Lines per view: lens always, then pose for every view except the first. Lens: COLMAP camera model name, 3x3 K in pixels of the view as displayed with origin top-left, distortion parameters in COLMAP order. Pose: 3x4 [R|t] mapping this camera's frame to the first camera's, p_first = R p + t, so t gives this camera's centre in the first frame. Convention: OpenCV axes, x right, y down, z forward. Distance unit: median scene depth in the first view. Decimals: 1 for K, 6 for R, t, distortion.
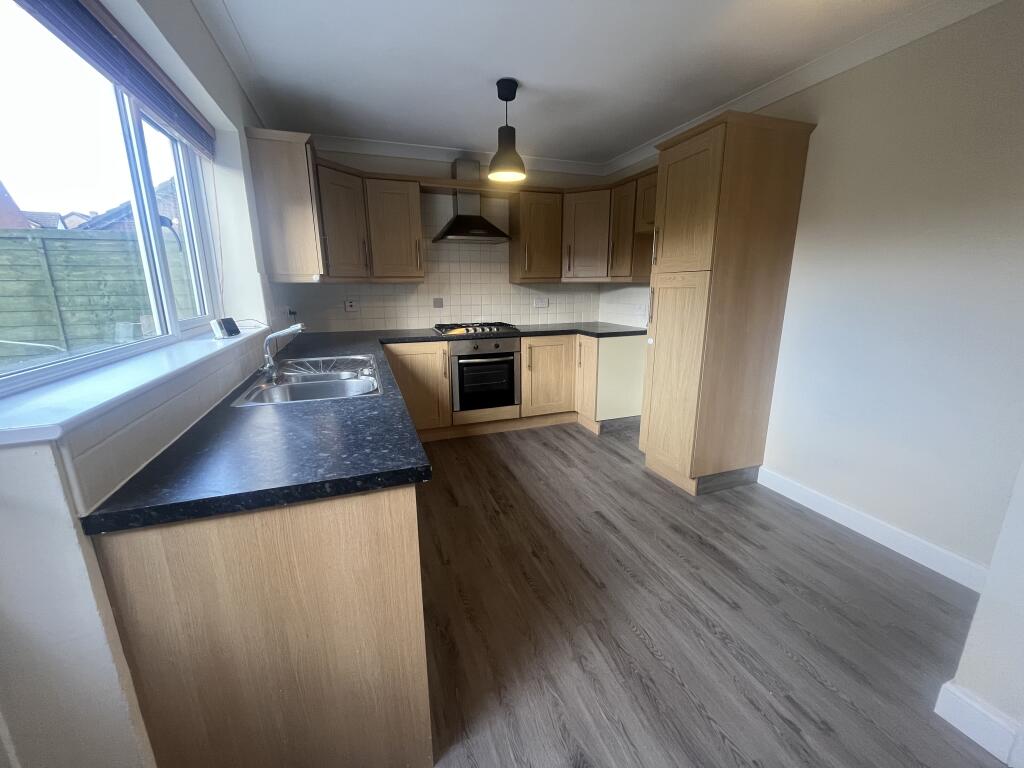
lens RADIAL K [[413.6, 0, 510.2], [0, 413.6, 383.2], [0, 0, 1]] dist [-0.000836, 0.000054]
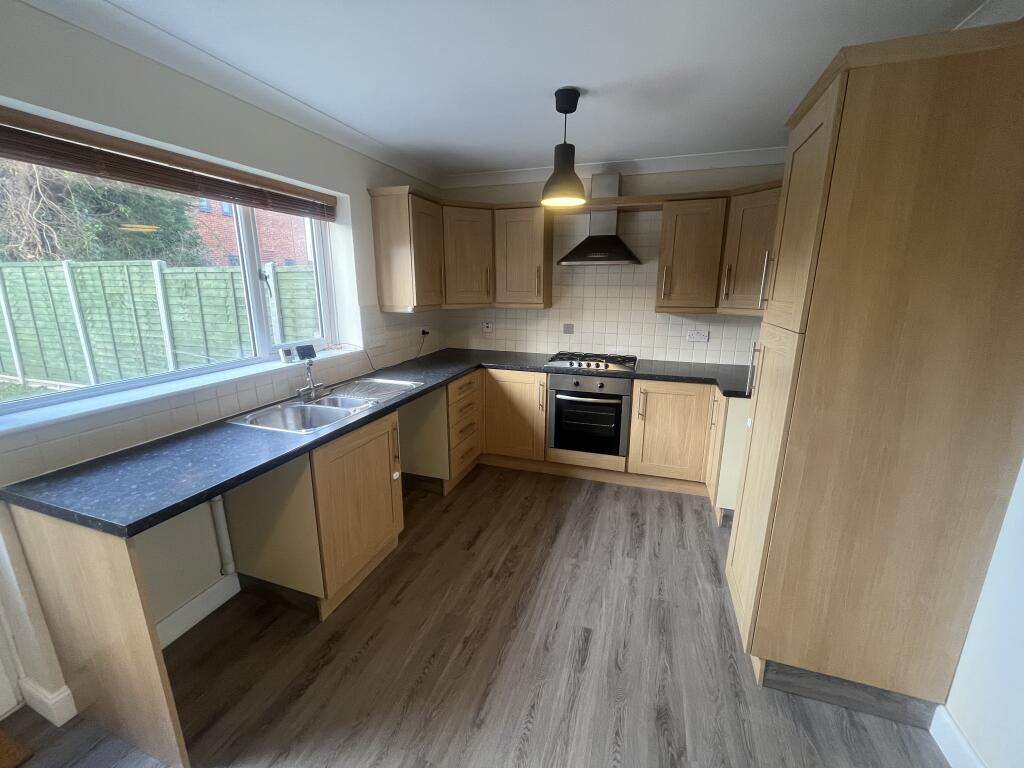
lens RADIAL K [[413.6, 0, 510.5], [0, 413.6, 382.7], [0, 0, 1]] dist [-0.000836, 0.000054]
pose [[0.780458, 0.153518, -0.606067, 0.359770], [-0.151410, 0.986939, 0.055016, -0.119474], [0.606597, 0.048827, 0.793509, 0.201700]]
